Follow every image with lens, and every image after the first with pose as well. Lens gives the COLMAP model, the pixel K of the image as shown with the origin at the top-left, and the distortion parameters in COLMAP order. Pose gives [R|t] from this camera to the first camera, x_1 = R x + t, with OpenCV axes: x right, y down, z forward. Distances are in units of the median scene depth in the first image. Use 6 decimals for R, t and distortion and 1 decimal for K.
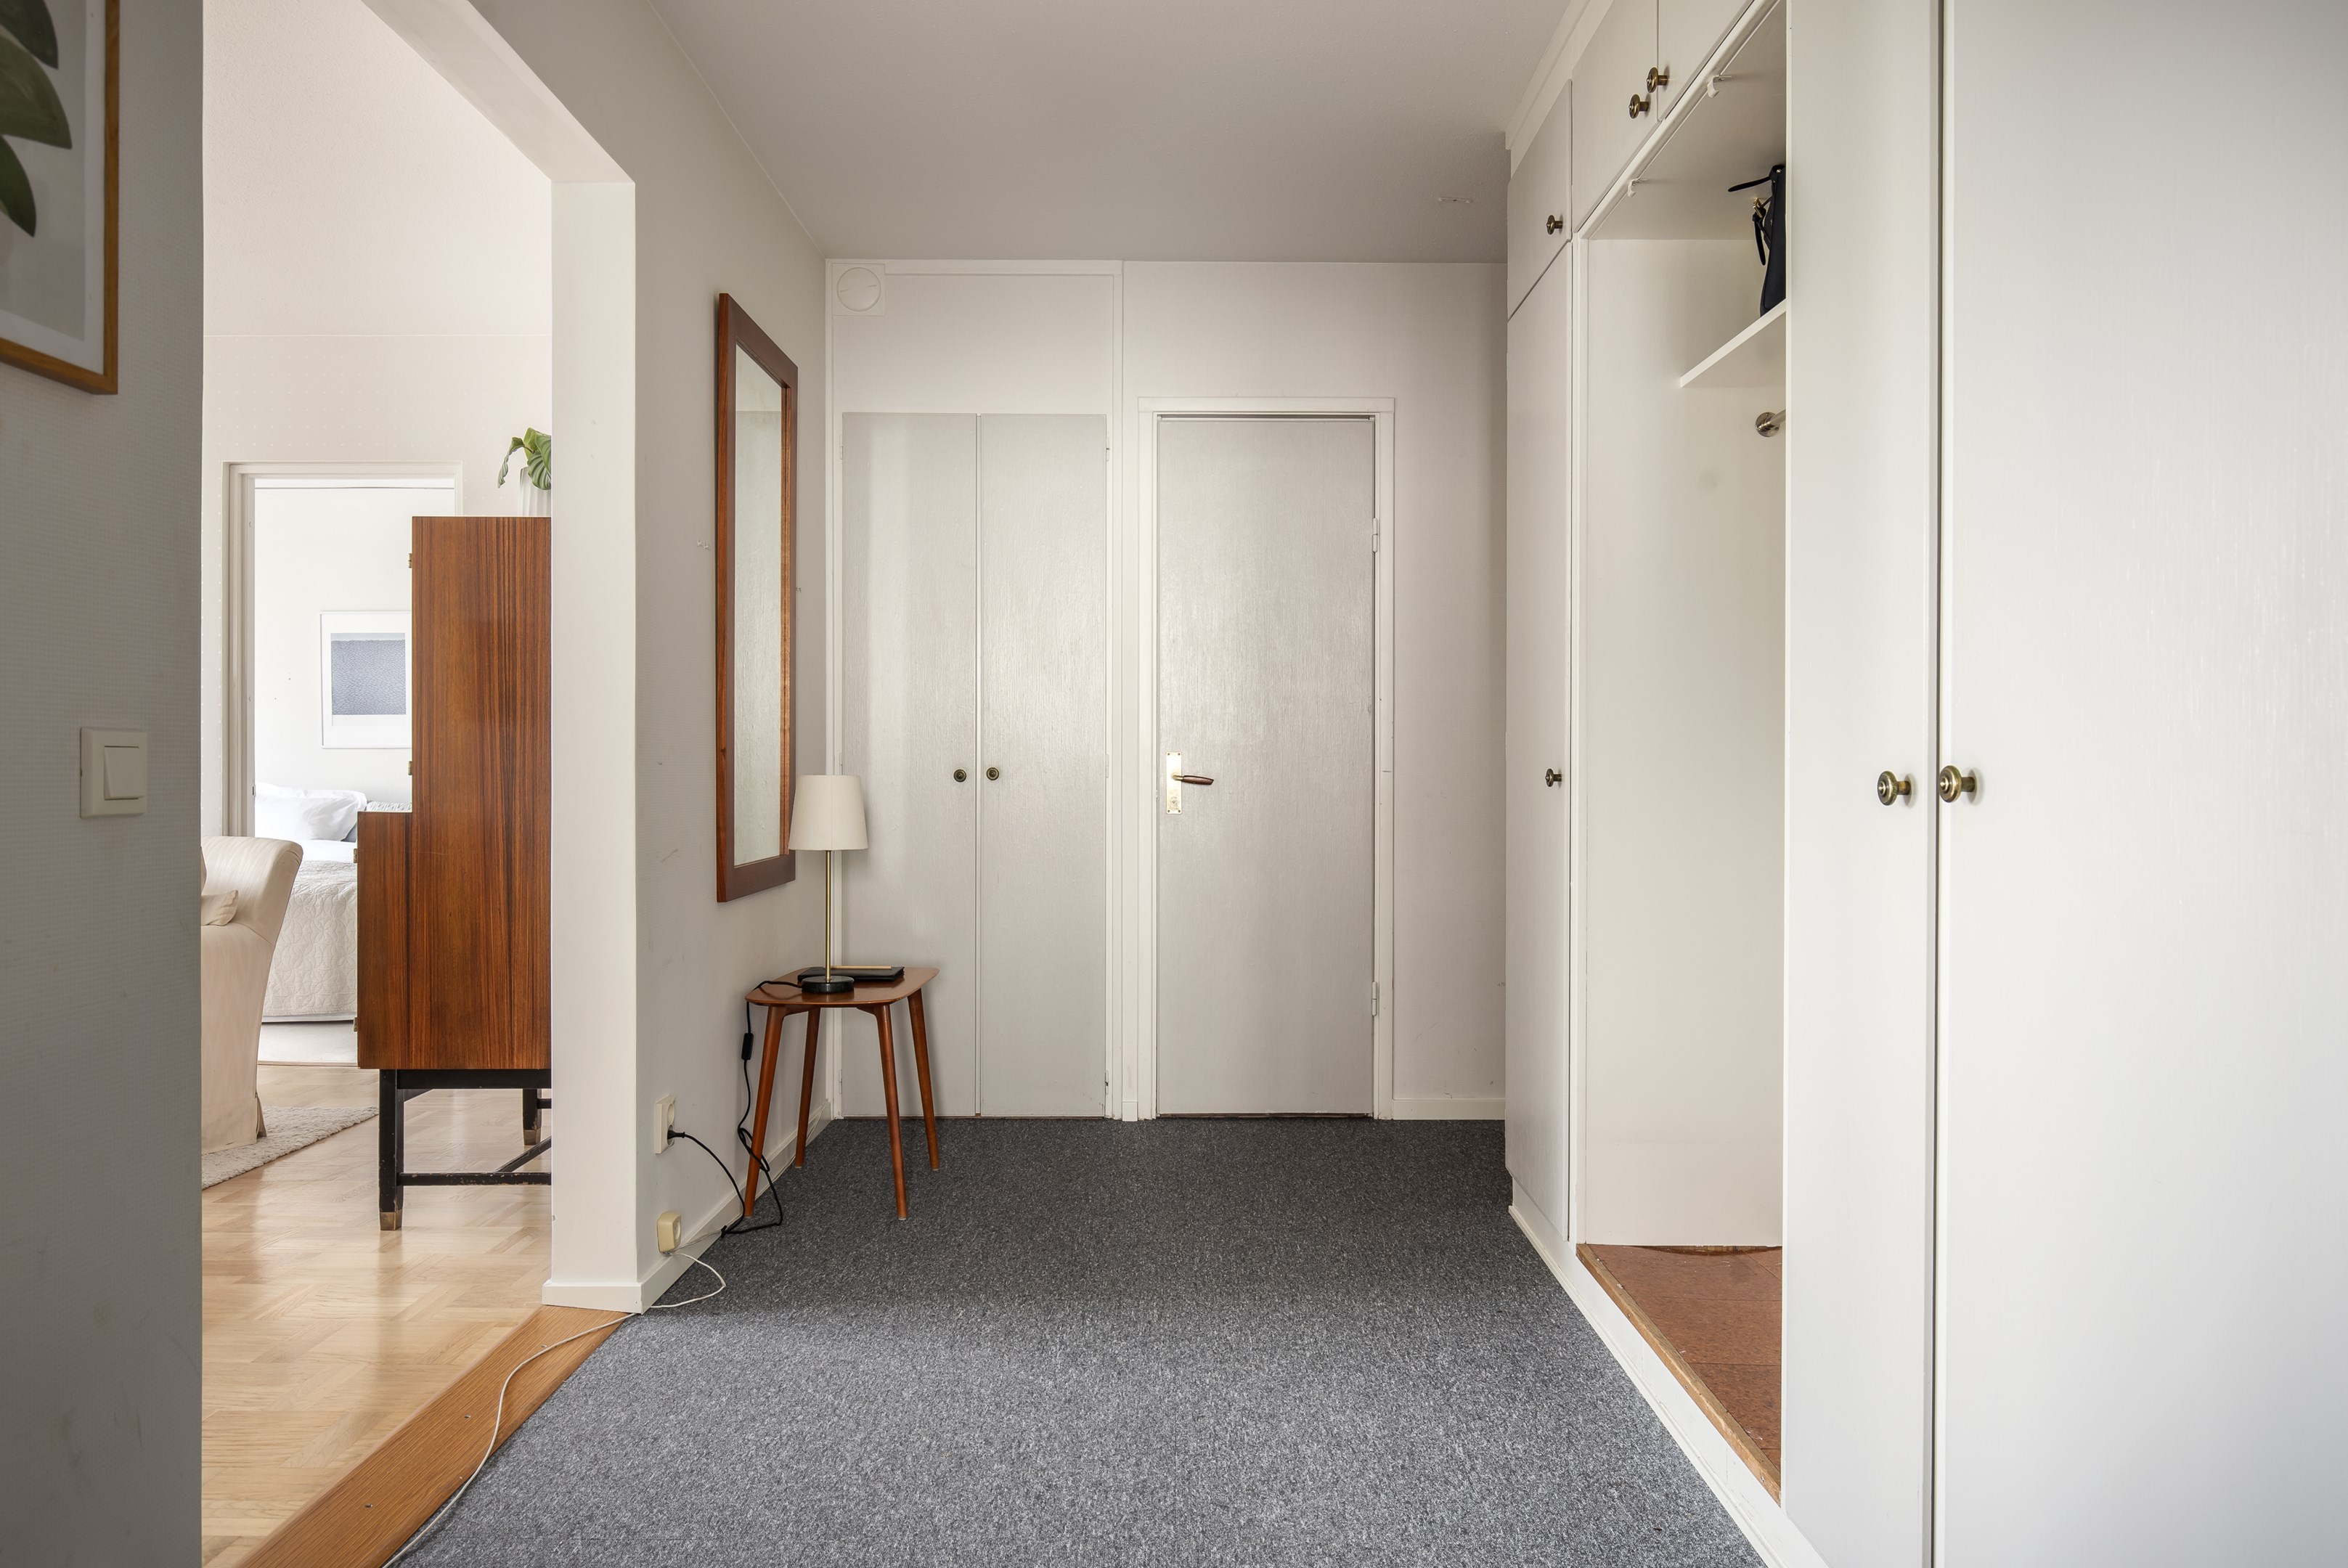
lens RADIAL K [[1547.2, 0, 1176.4], [0, 1547.2, 774.0], [0, 0, 1]] dist [0.001452, -0.000020]
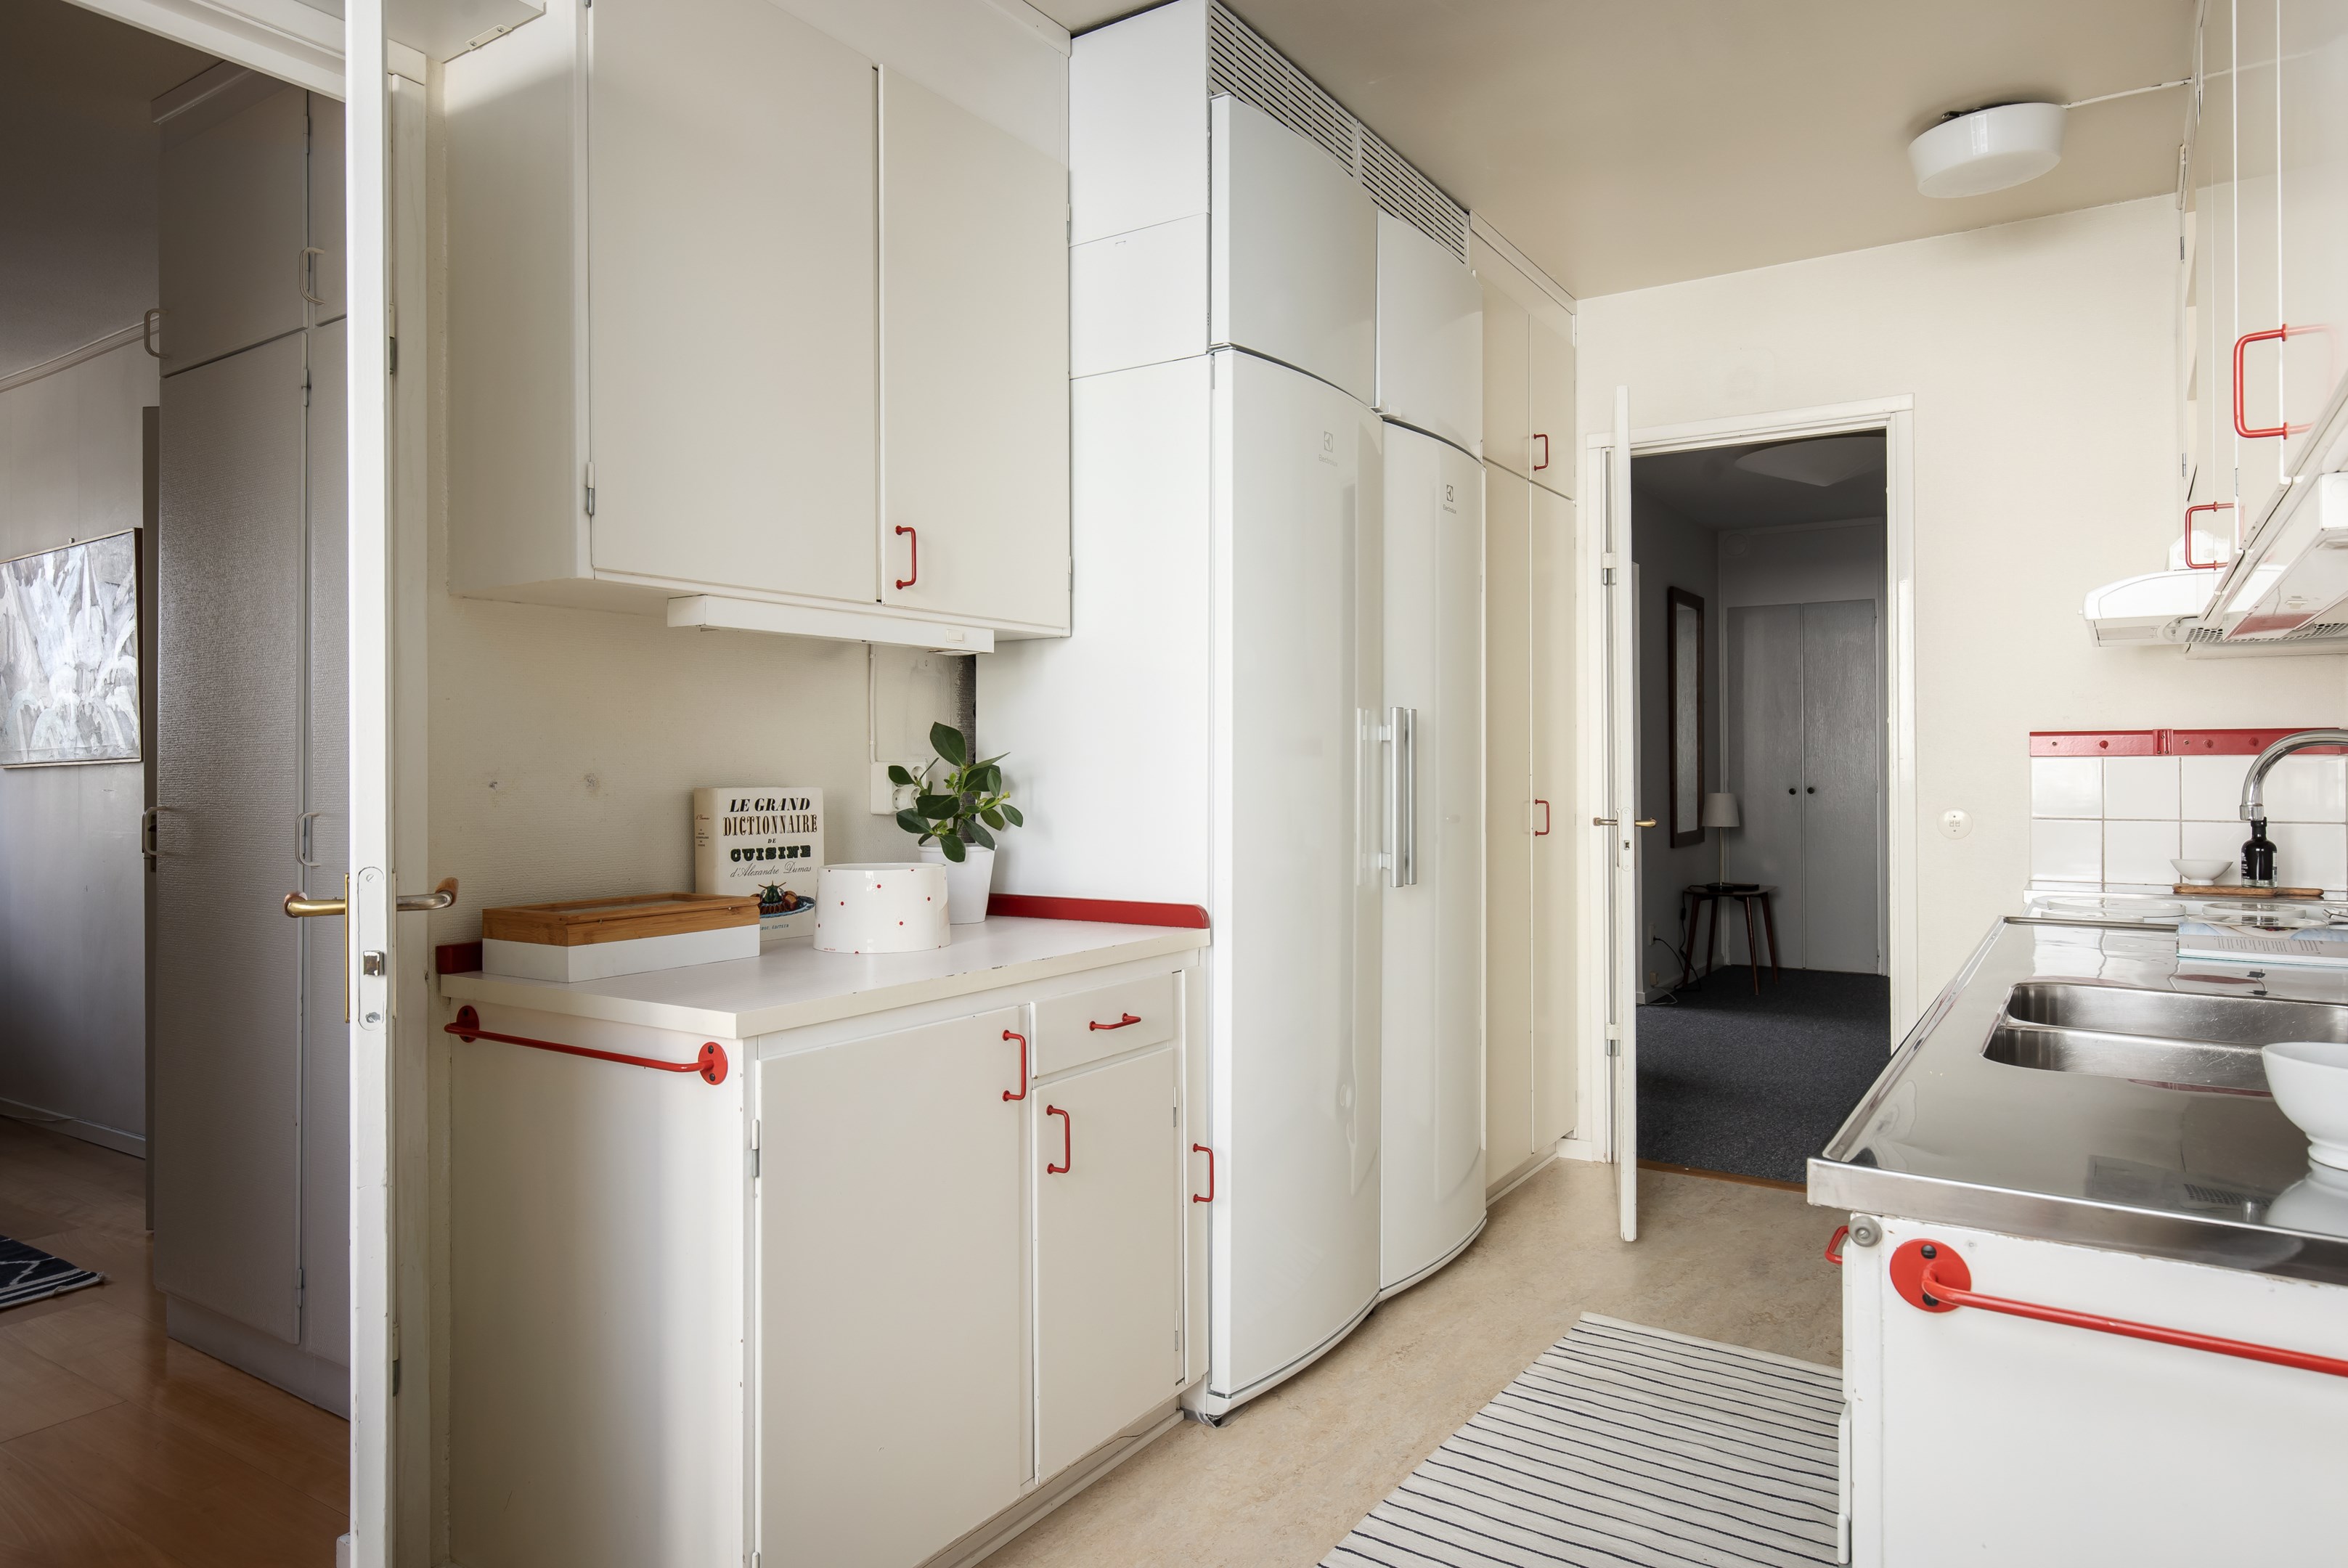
lens RADIAL K [[1412.6, 0, 1173.6], [0, 1412.6, 771.3], [0, 0, 1]] dist [0.002182, -0.000097]
pose [[0.826999, -0.006284, -0.562169, 0.233392], [0.005049, 0.999980, -0.003751, -0.023243], [0.562181, 0.000264, 0.827014, -0.977726]]
